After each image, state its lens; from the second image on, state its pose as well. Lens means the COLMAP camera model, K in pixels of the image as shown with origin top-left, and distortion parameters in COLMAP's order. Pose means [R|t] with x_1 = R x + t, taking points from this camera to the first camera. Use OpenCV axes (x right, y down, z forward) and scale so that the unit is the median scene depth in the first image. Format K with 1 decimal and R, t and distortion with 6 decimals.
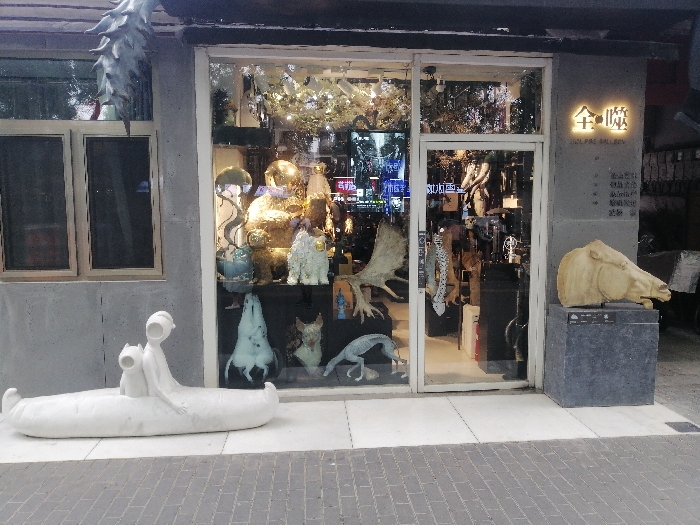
lens RADIAL K [[525.3, 0, 351.9], [0, 525.3, 262.9], [0, 0, 1]] dist [0.010561, -0.023222]
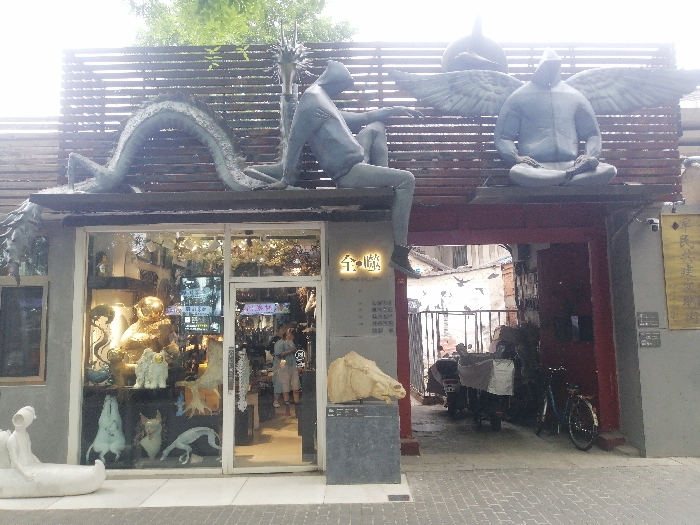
lens RADIAL K [[525.3, 0, 350.8], [0, 525.3, 259.9], [0, 0, 1]] dist [0.010561, -0.023222]
pose [[0.995535, -0.030160, -0.089448, 0.569107], [0.009716, 0.975289, -0.220719, 0.023035], [0.093894, 0.218865, 0.971227, -0.346506]]
